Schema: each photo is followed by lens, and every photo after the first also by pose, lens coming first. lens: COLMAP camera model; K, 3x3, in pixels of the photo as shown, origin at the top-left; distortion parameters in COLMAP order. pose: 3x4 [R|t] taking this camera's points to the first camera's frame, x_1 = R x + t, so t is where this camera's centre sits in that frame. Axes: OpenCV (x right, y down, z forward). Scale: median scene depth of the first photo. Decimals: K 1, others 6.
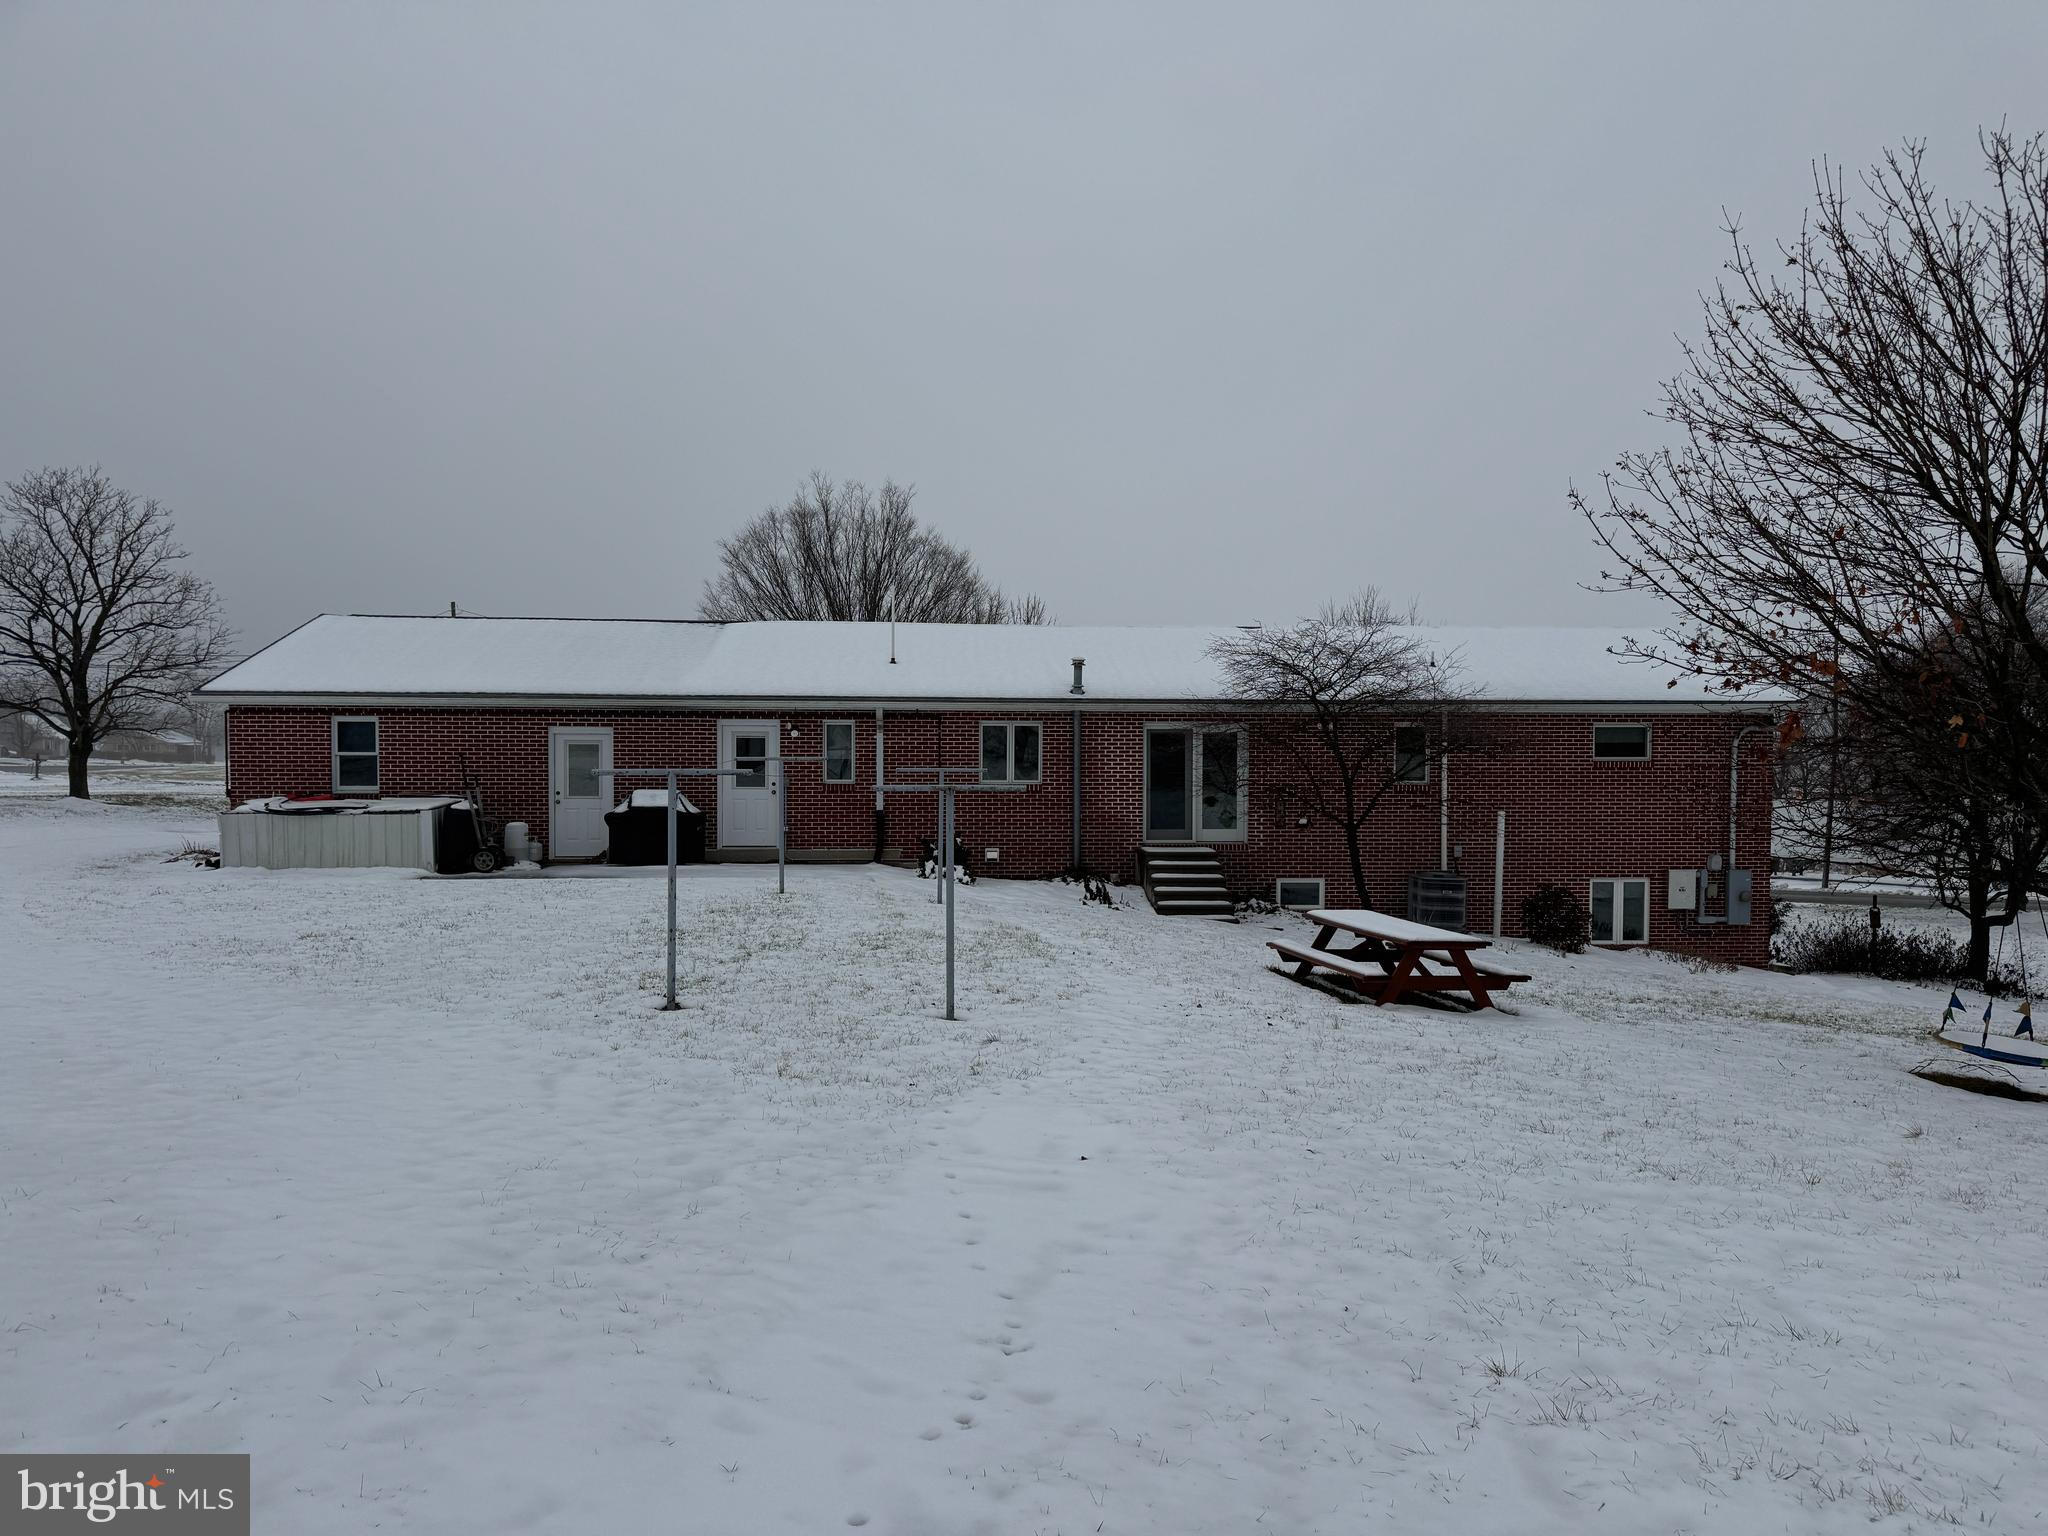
lens RADIAL K [[1410.9, 0, 1021.1], [0, 1410.9, 764.7], [0, 0, 1]] dist [0.009315, 0.000077]
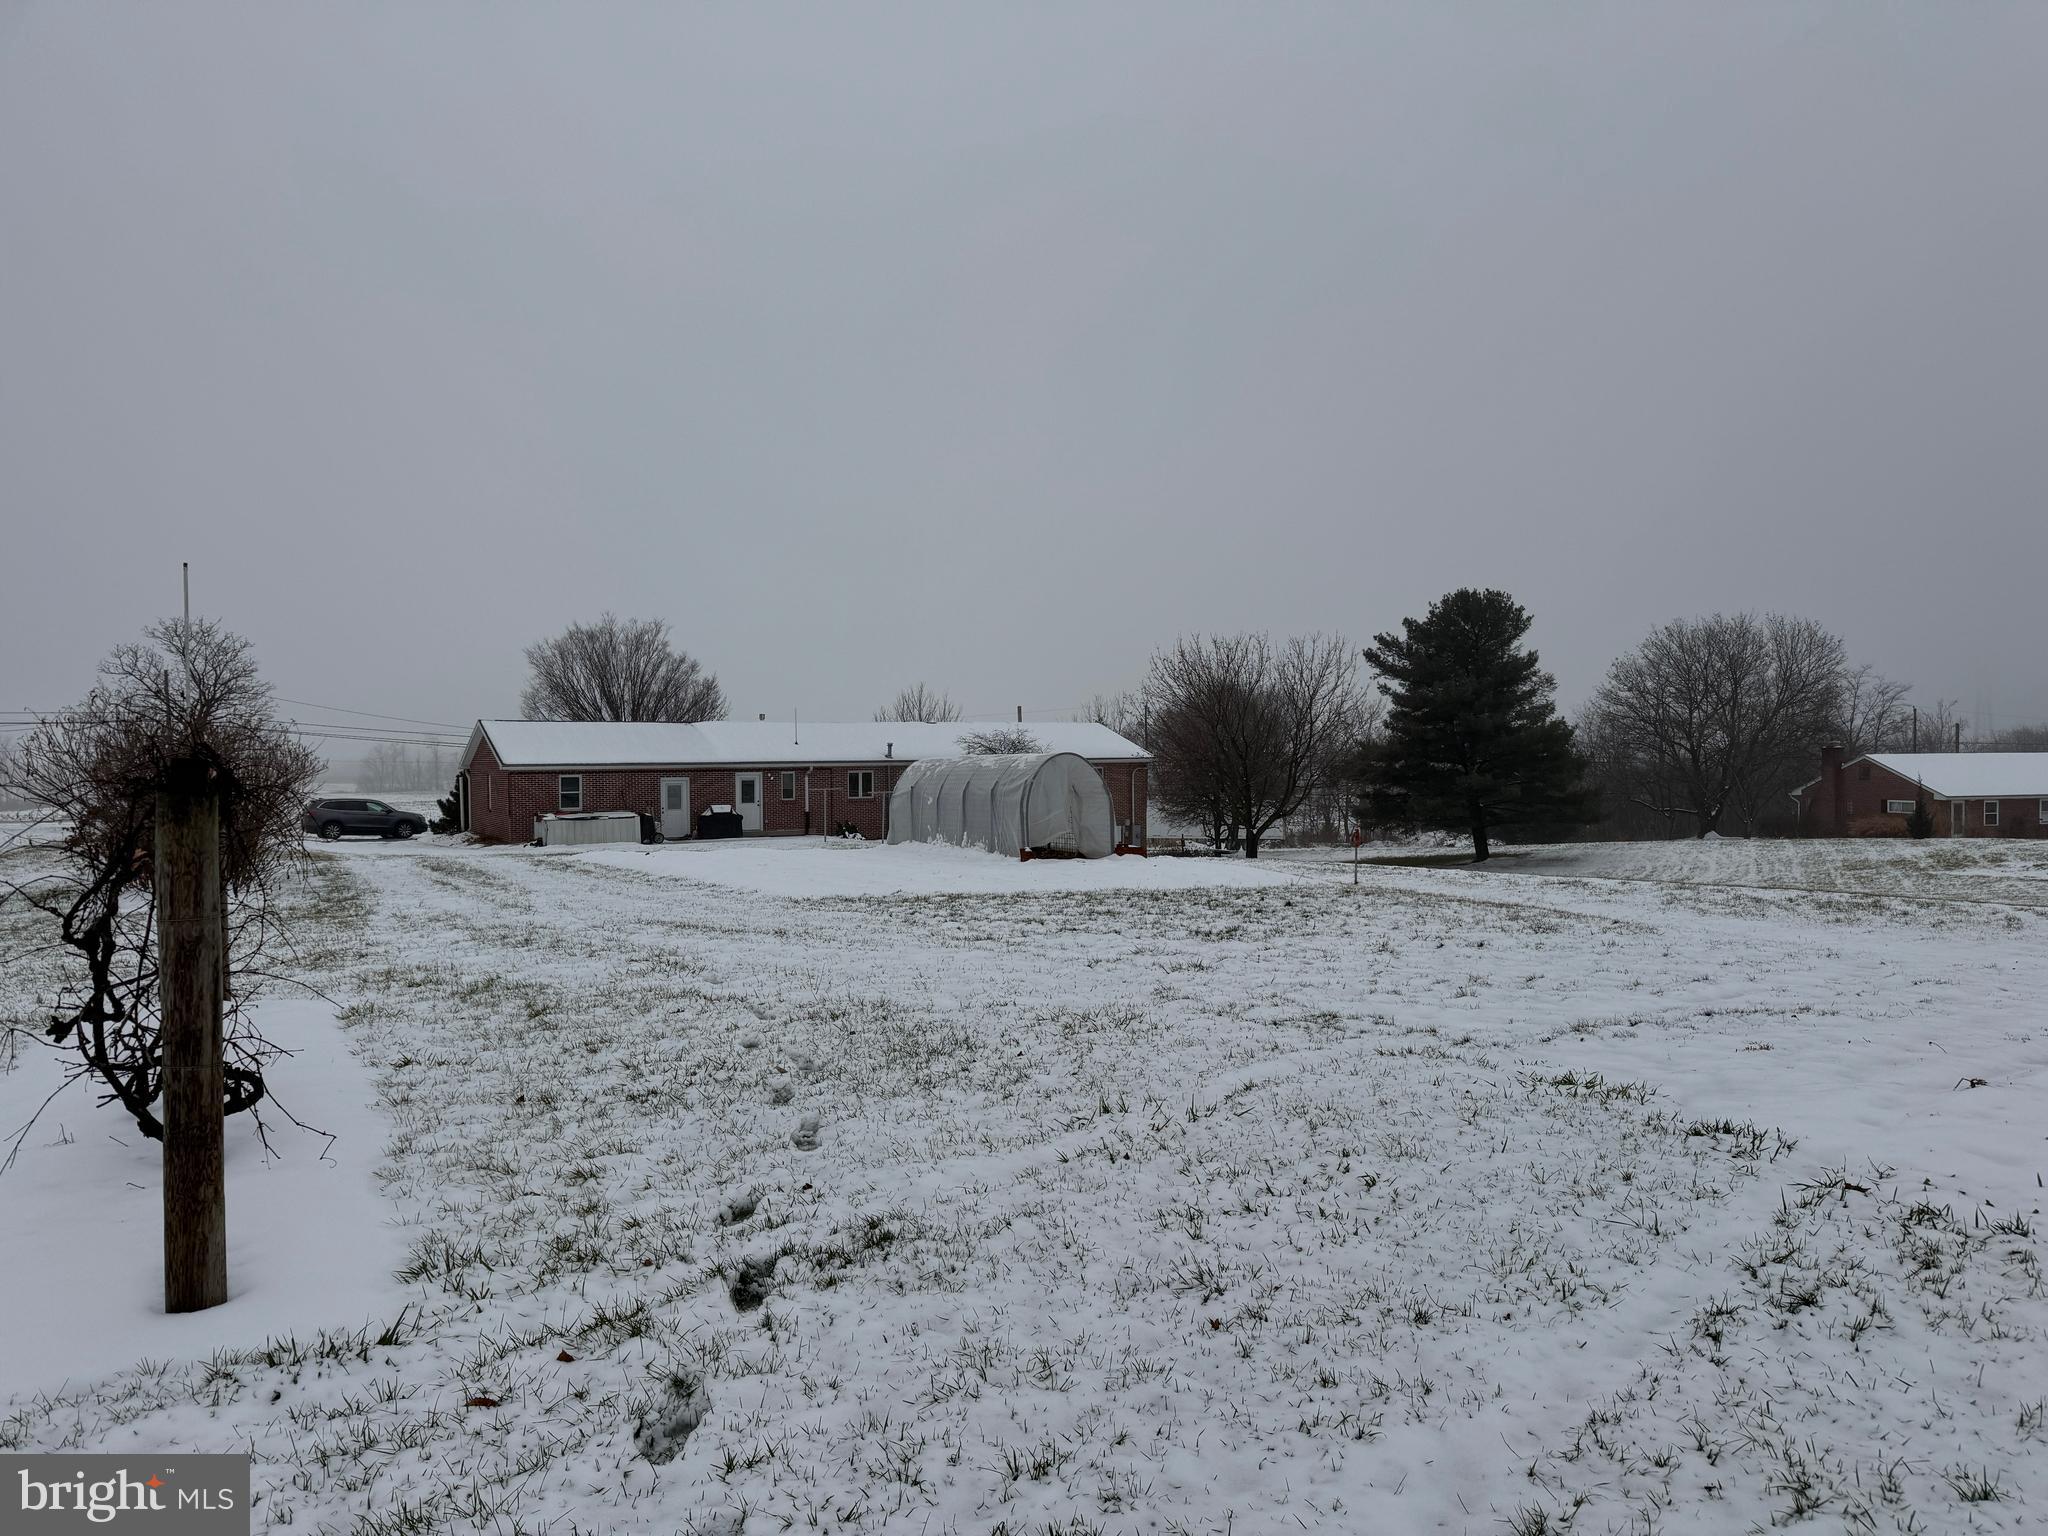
lens RADIAL K [[1410.9, 0, 1025.0], [0, 1410.9, 765.4], [0, 0, 1]] dist [0.009315, 0.000077]
pose [[0.898337, -0.016530, 0.438996, -0.769290], [0.021358, 0.999754, -0.006061, -0.020080], [-0.438787, 0.014821, 0.898469, -1.165275]]
